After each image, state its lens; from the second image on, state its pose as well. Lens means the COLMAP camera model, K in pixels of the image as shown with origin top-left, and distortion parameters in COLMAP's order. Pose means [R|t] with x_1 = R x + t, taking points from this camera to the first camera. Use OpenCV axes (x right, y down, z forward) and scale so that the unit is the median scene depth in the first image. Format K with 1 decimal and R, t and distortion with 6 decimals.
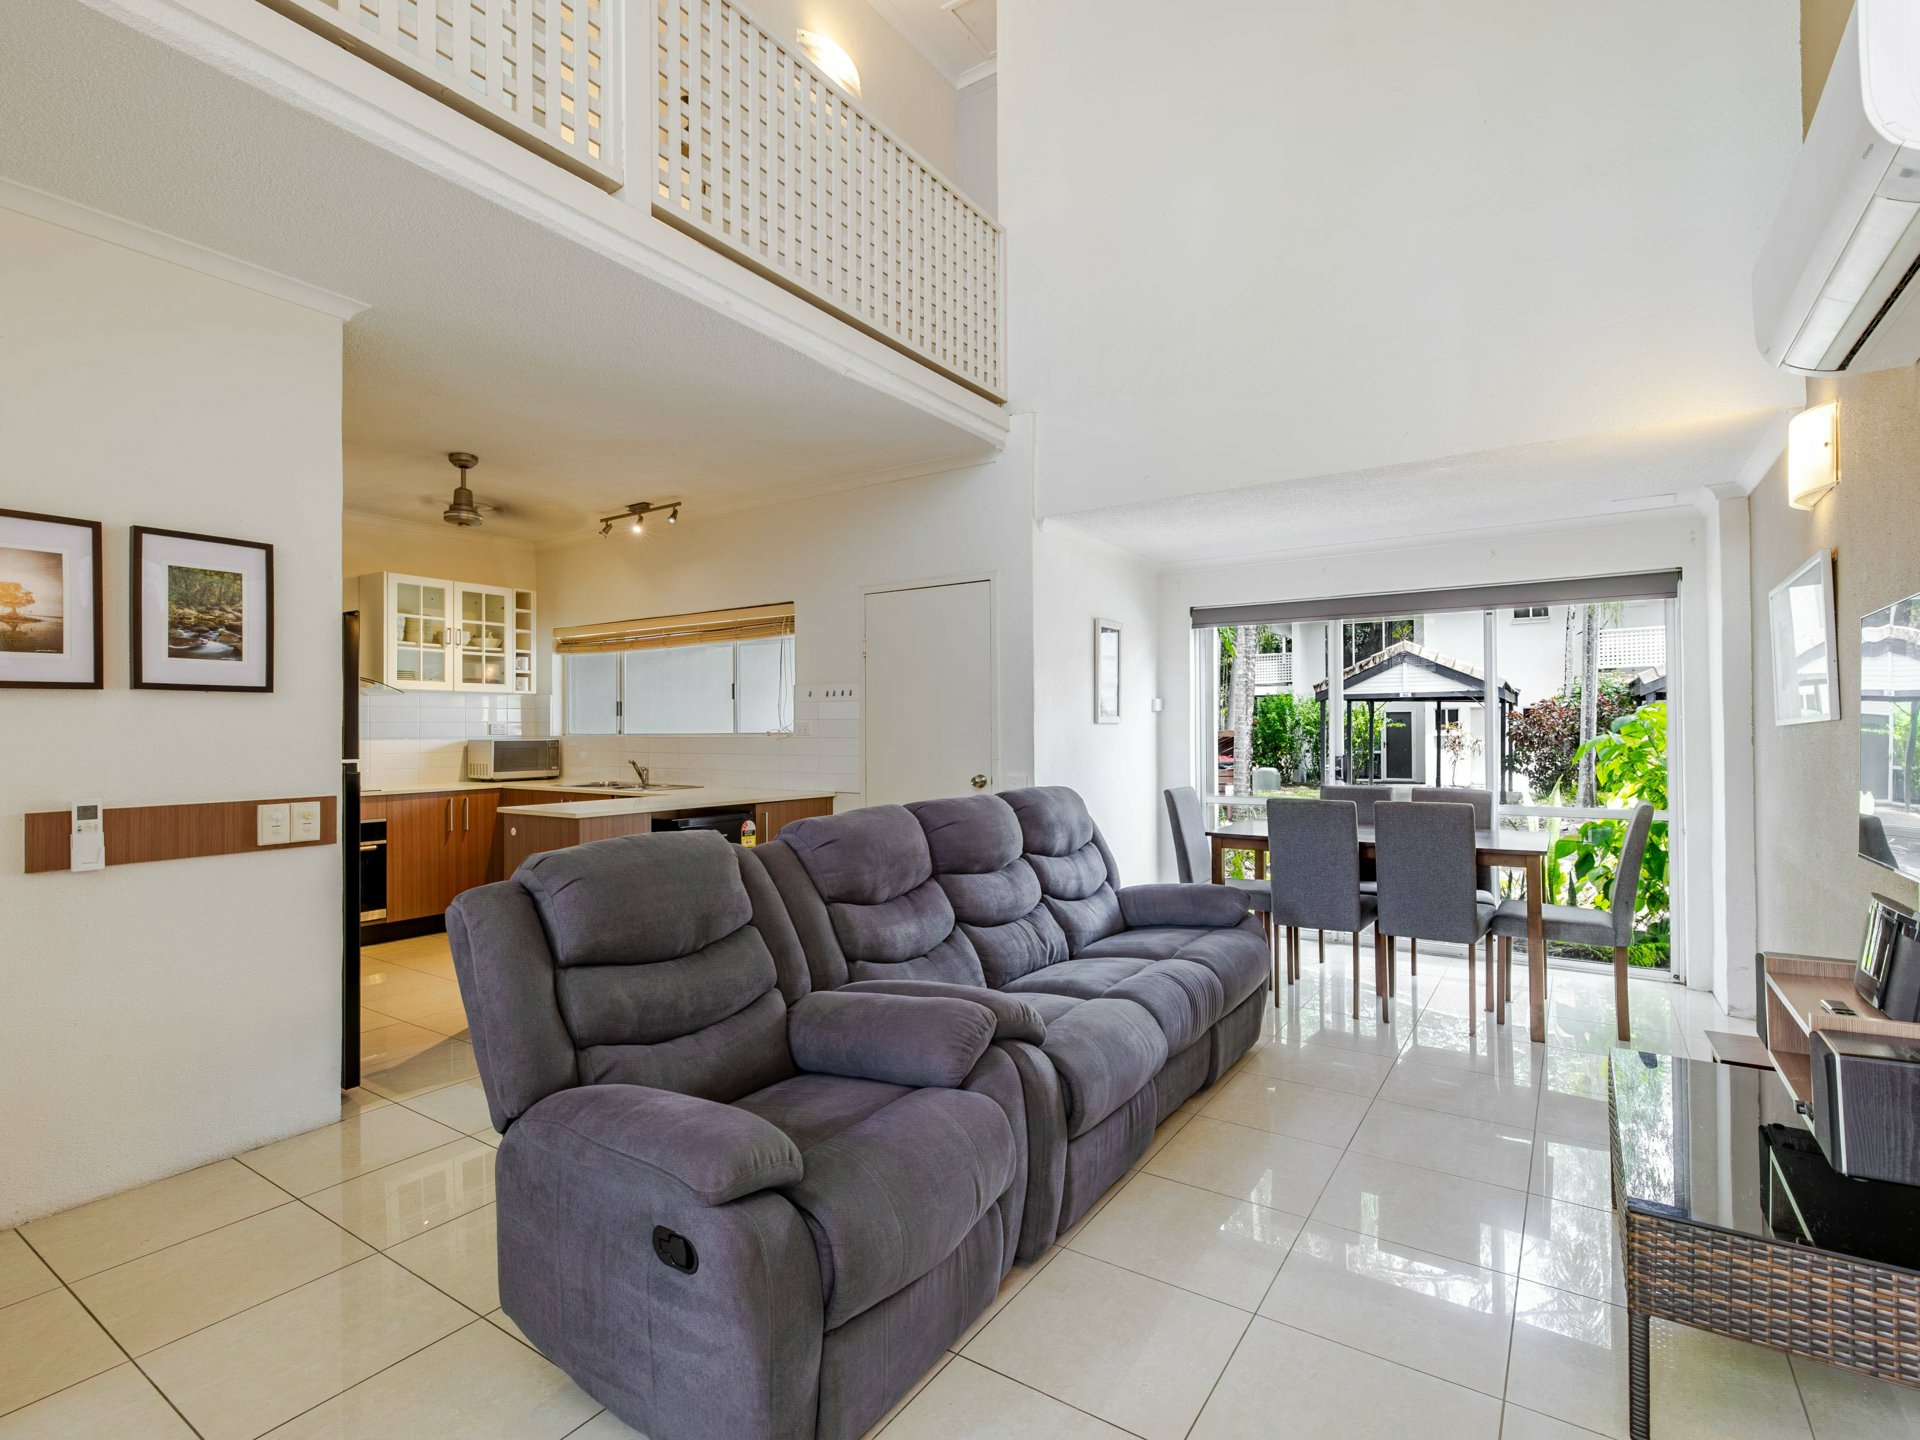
lens RADIAL K [[928.5, 0, 951.0], [0, 928.5, 717.3], [0, 0, 1]] dist [0.001570, 0.000104]
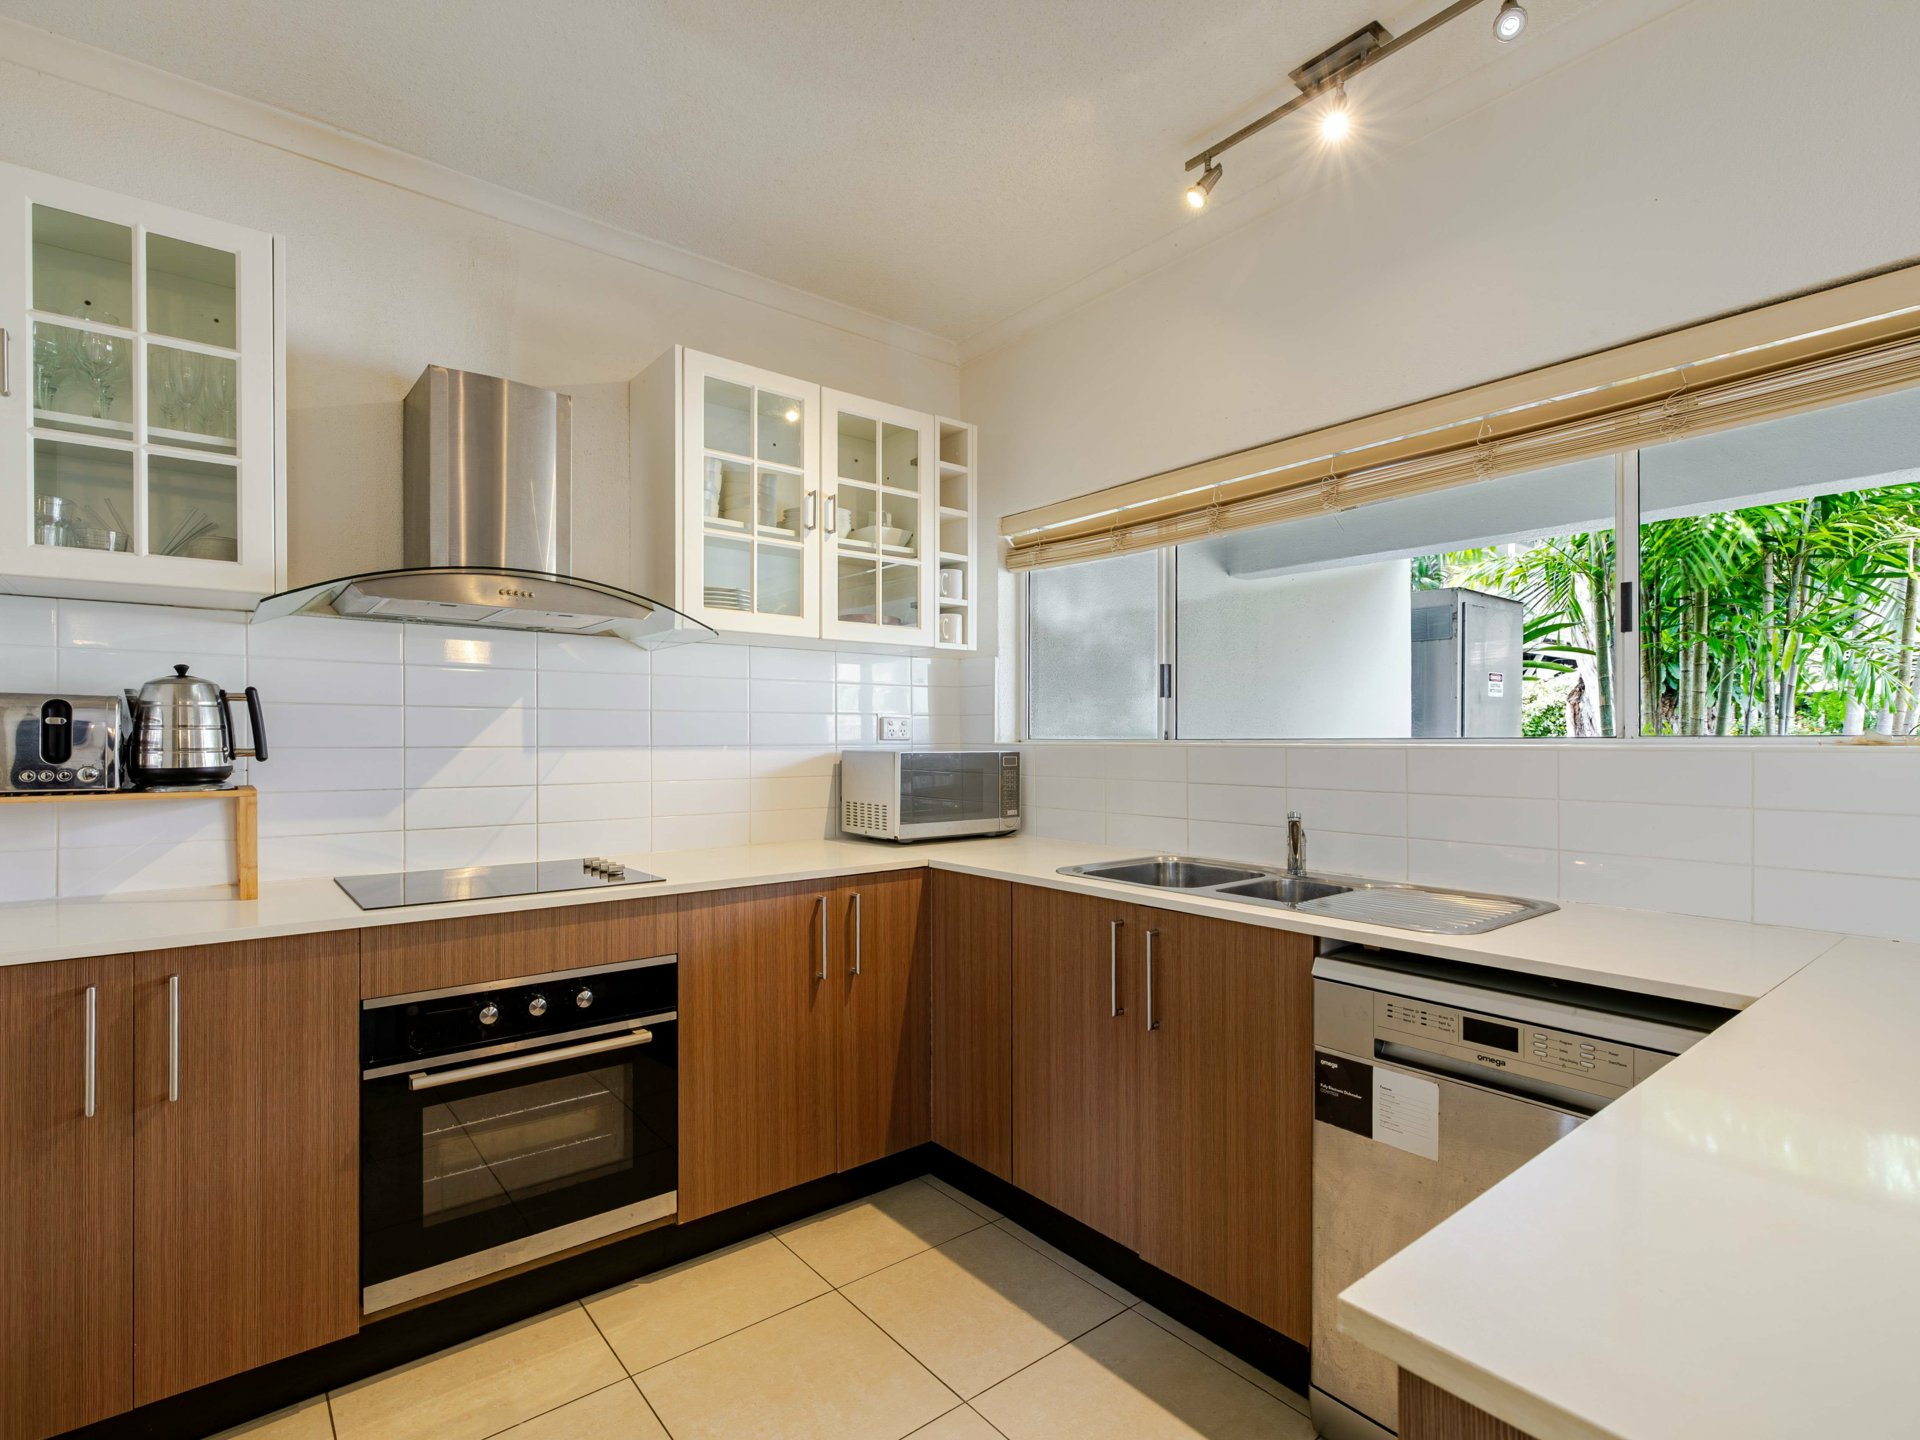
lens RADIAL K [[928.5, 0, 960.6], [0, 928.5, 731.9], [0, 0, 1]] dist [0.001570, 0.000104]
pose [[0.958794, 0.001966, -0.284095, -0.349693], [-0.000782, 0.999991, 0.004281, 0.013566], [0.284101, -0.003882, 0.958787, 0.602246]]
